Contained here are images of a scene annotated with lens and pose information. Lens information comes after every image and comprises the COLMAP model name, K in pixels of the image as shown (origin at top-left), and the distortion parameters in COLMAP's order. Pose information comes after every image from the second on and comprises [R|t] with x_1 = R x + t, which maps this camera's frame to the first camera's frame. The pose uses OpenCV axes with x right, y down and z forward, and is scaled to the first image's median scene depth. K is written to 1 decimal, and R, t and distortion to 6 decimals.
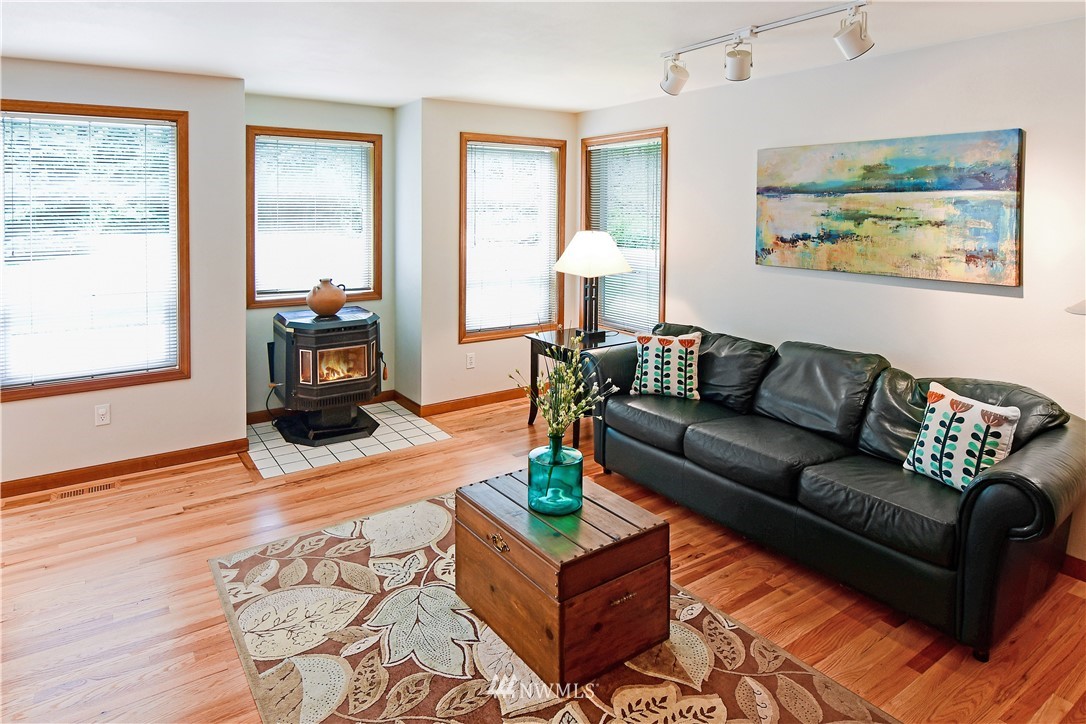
lens RADIAL K [[630.8, 0, 543.0], [0, 630.8, 362.0], [0, 0, 1]] dist [-0.002971, -0.001185]
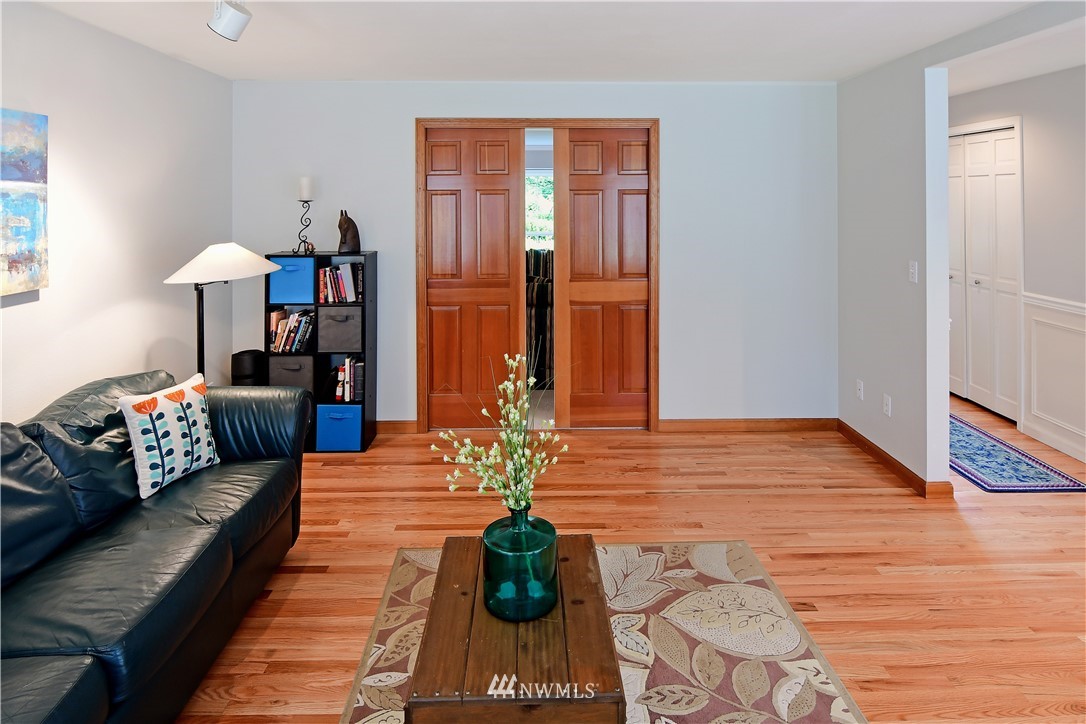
lens RADIAL K [[627.1, 0, 551.9], [0, 627.1, 317.0], [0, 0, 1]] dist [-0.003910, -0.003320]
pose [[-0.833232, -0.101023, 0.543616, -0.353775], [0.130659, 0.919348, 0.371116, -0.325463], [-0.537263, 0.380254, -0.752831, 1.324771]]
